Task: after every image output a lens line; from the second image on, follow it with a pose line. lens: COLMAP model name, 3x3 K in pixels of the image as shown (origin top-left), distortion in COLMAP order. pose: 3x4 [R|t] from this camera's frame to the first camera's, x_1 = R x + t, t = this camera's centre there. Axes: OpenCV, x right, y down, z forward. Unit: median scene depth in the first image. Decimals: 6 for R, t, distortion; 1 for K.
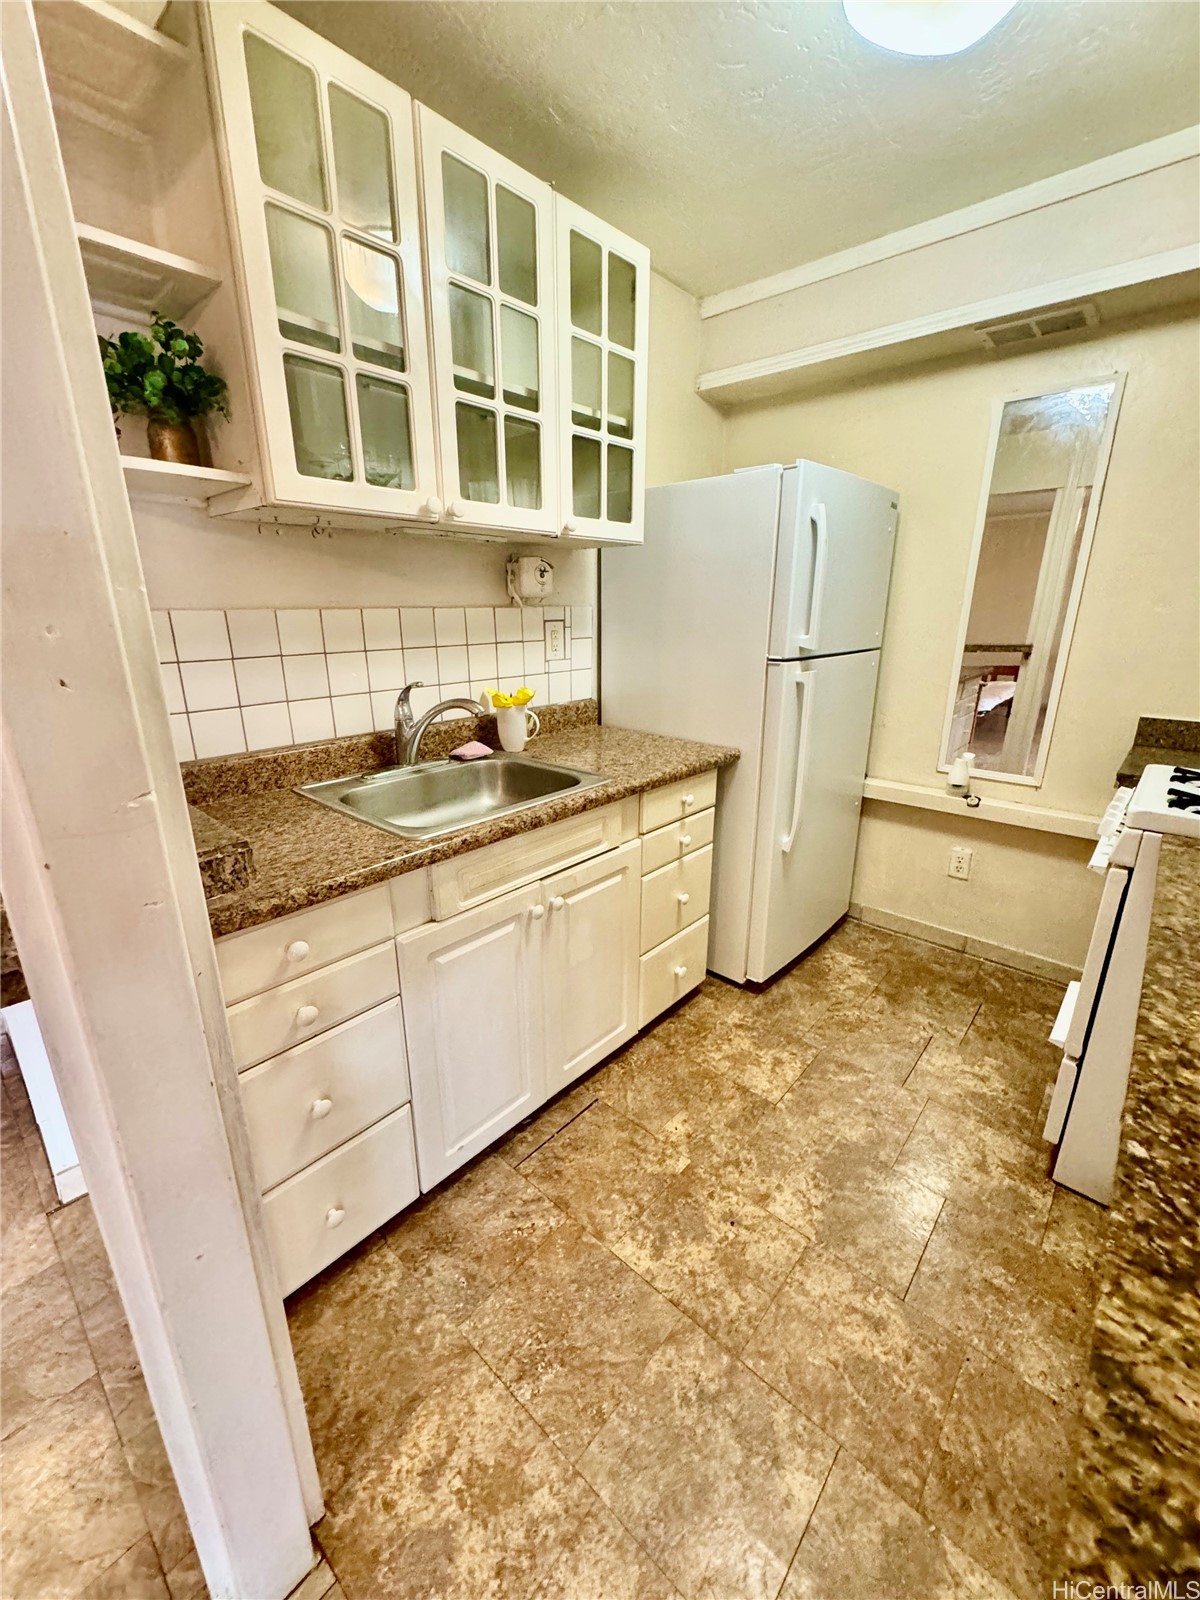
lens RADIAL K [[639.5, 0, 600.0], [0, 639.5, 800.0], [0, 0, 1]] dist [0.000673, 0.000080]
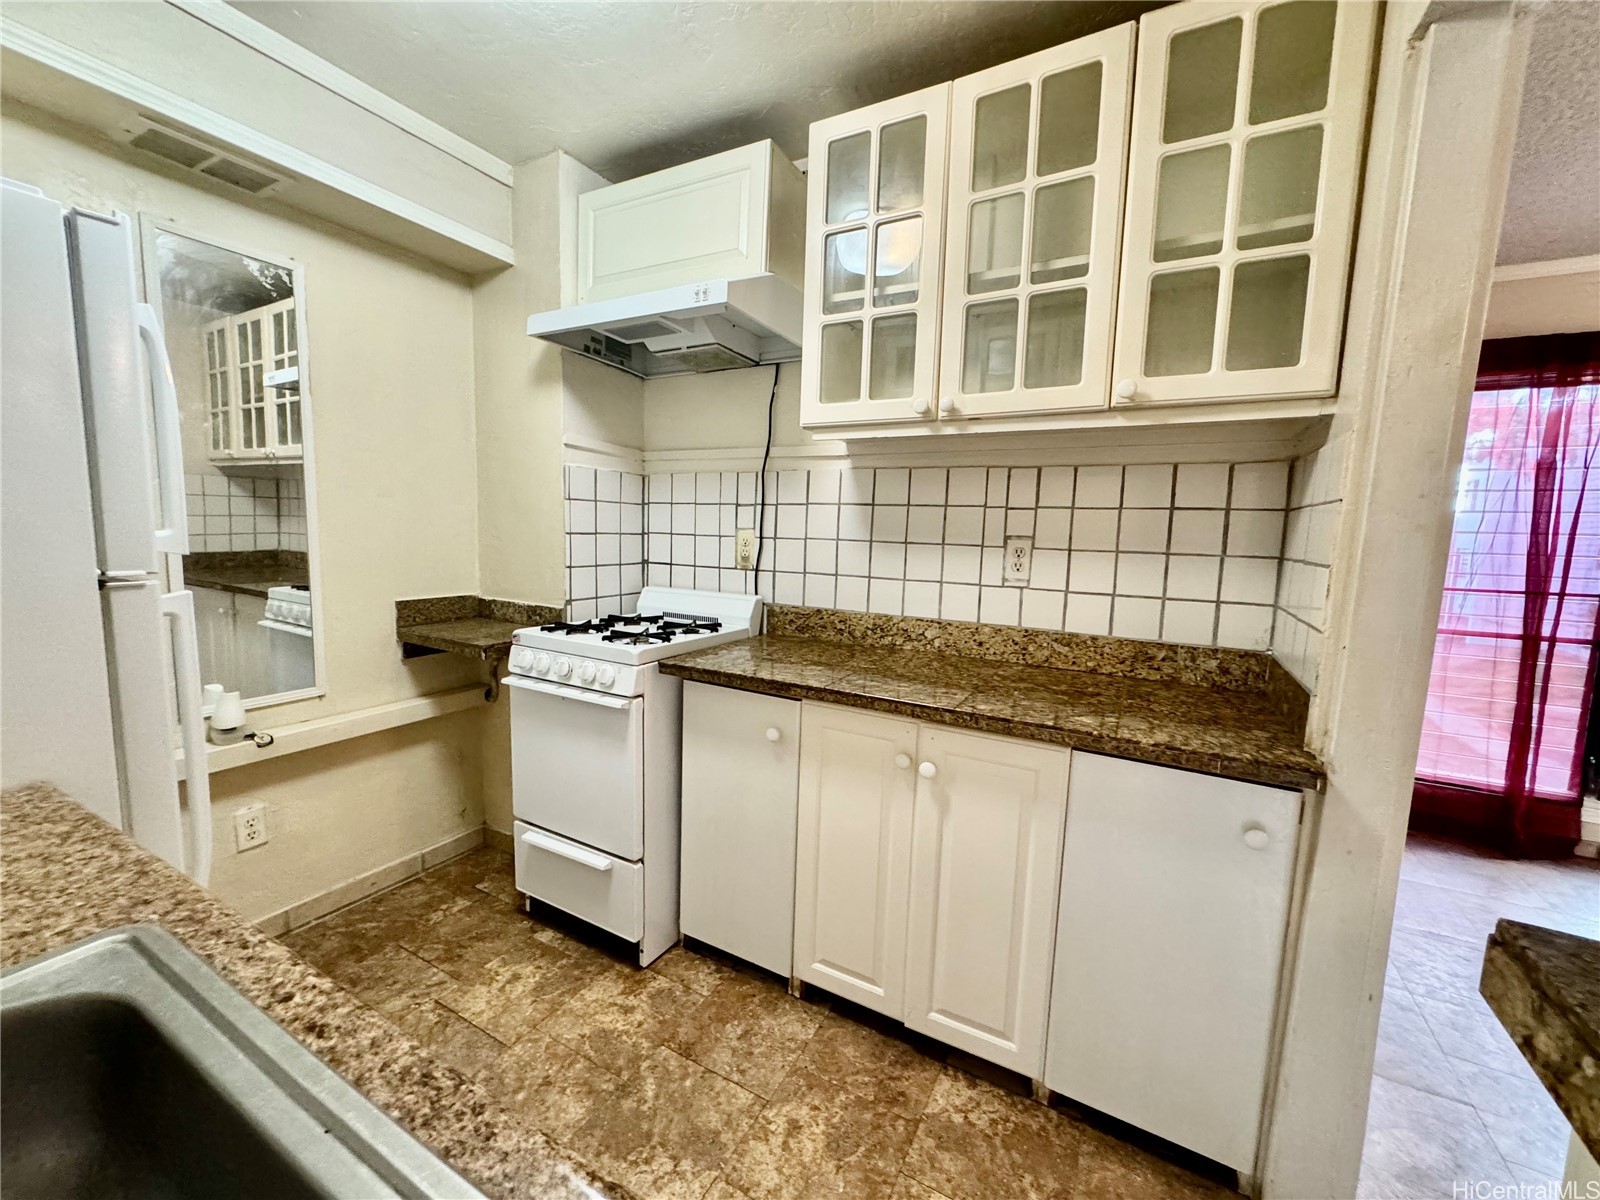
lens RADIAL K [[639.5, 0, 799.1], [0, 639.5, 598.7], [0, 0, 1]] dist [0.000673, 0.000080]
pose [[-0.224089, -0.115675, 0.967679, -0.476279], [0.253247, 0.951910, 0.172435, -0.215355], [-0.941090, 0.283703, -0.184018, 0.827196]]
